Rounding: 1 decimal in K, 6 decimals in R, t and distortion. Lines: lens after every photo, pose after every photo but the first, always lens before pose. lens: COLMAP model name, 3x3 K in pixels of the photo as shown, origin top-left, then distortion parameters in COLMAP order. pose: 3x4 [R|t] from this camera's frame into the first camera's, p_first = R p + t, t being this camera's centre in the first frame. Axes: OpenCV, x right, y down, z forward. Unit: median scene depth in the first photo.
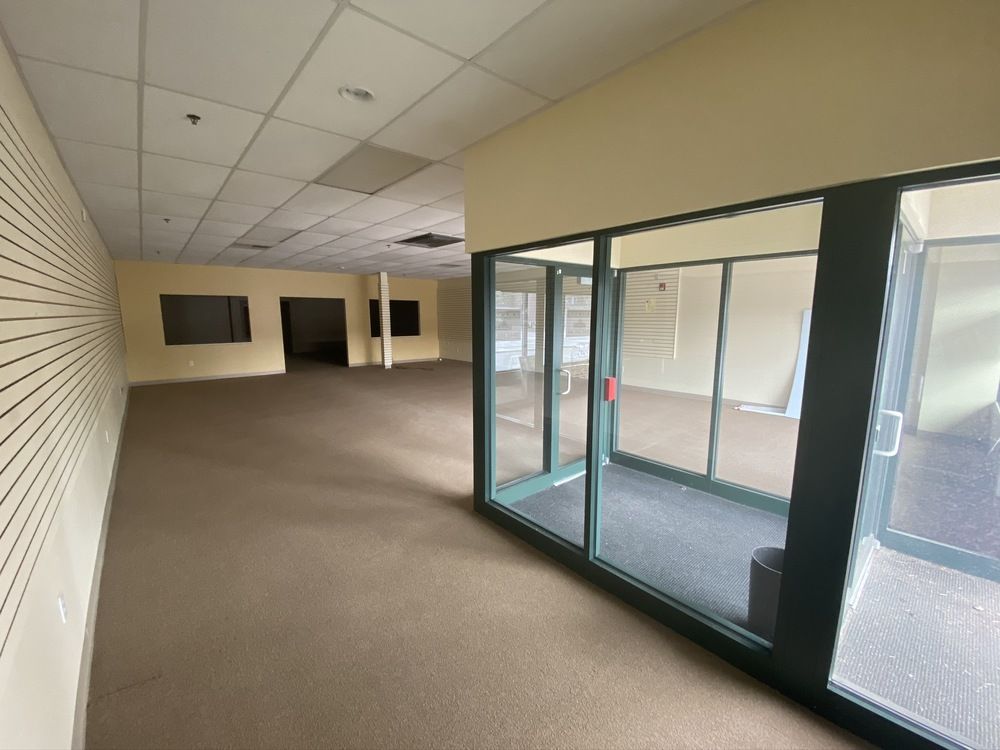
lens RADIAL K [[399.2, 0, 498.0], [0, 399.2, 370.7], [0, 0, 1]] dist [0.019149, -0.019638]
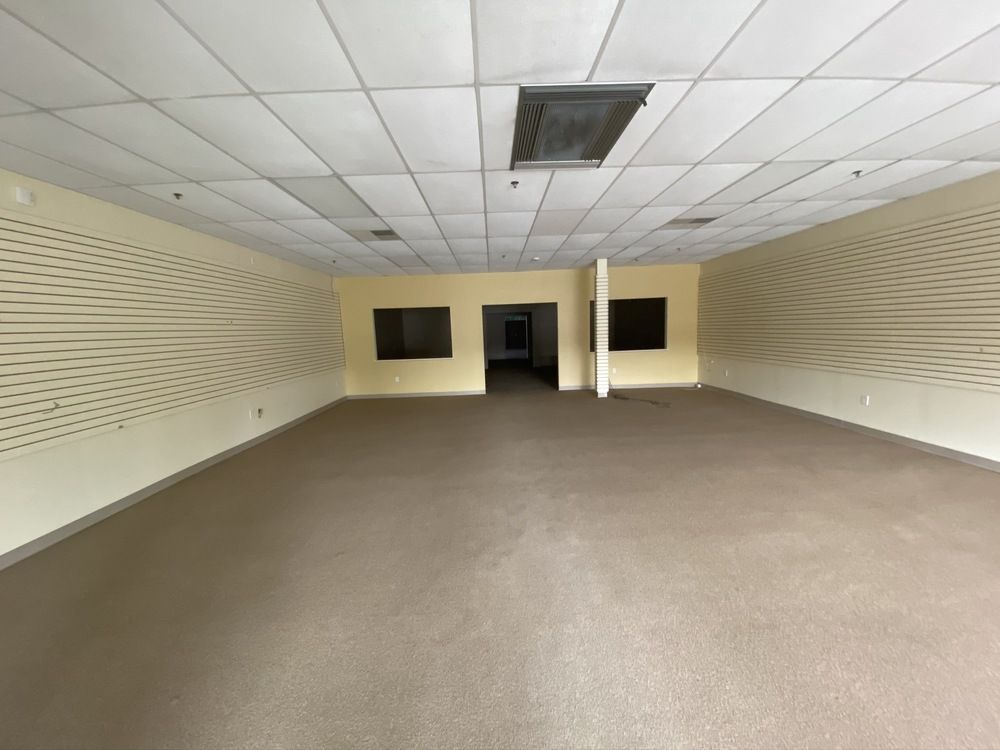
lens RADIAL K [[399.2, 0, 498.0], [0, 399.2, 370.7], [0, 0, 1]] dist [0.019149, -0.019638]
pose [[0.764776, 0.036570, -0.643258, 0.030237], [-0.052621, 0.998598, -0.005789, -0.038379], [0.642144, 0.038276, 0.765628, 0.352844]]
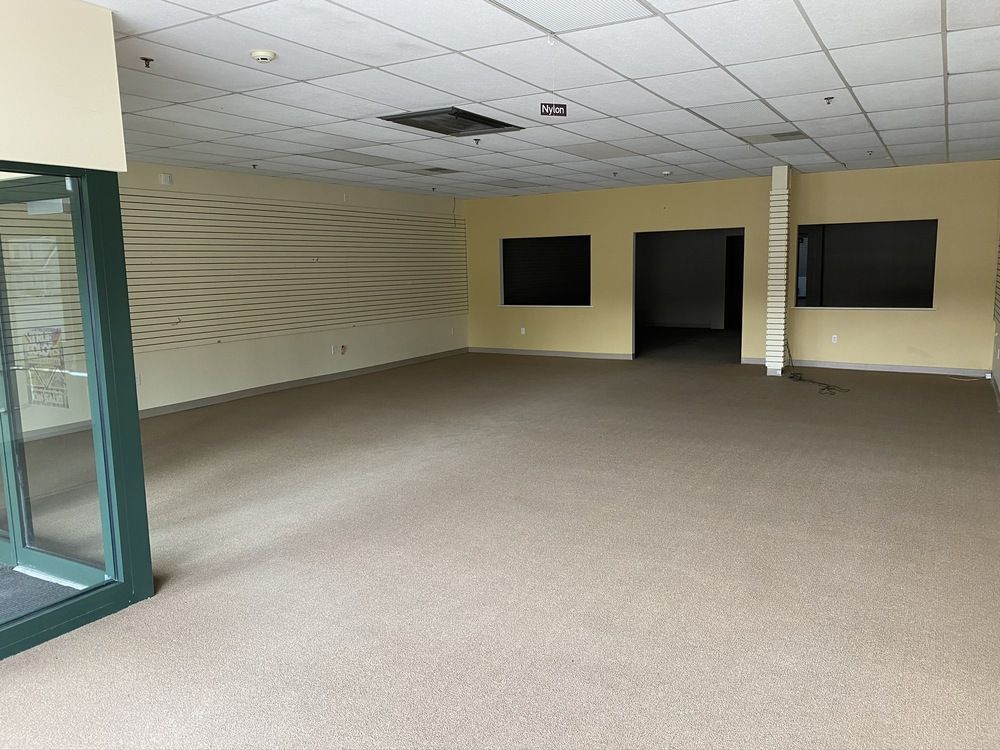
lens RADIAL K [[764.6, 0, 501.1], [0, 764.6, 371.9], [0, 0, 1]] dist [0.007224, 0.005215]
pose [[0.332745, 0.124286, -0.934791, 0.454432], [-0.111737, 0.989490, 0.091785, -0.056220], [0.936374, 0.073910, 0.343135, 0.407567]]
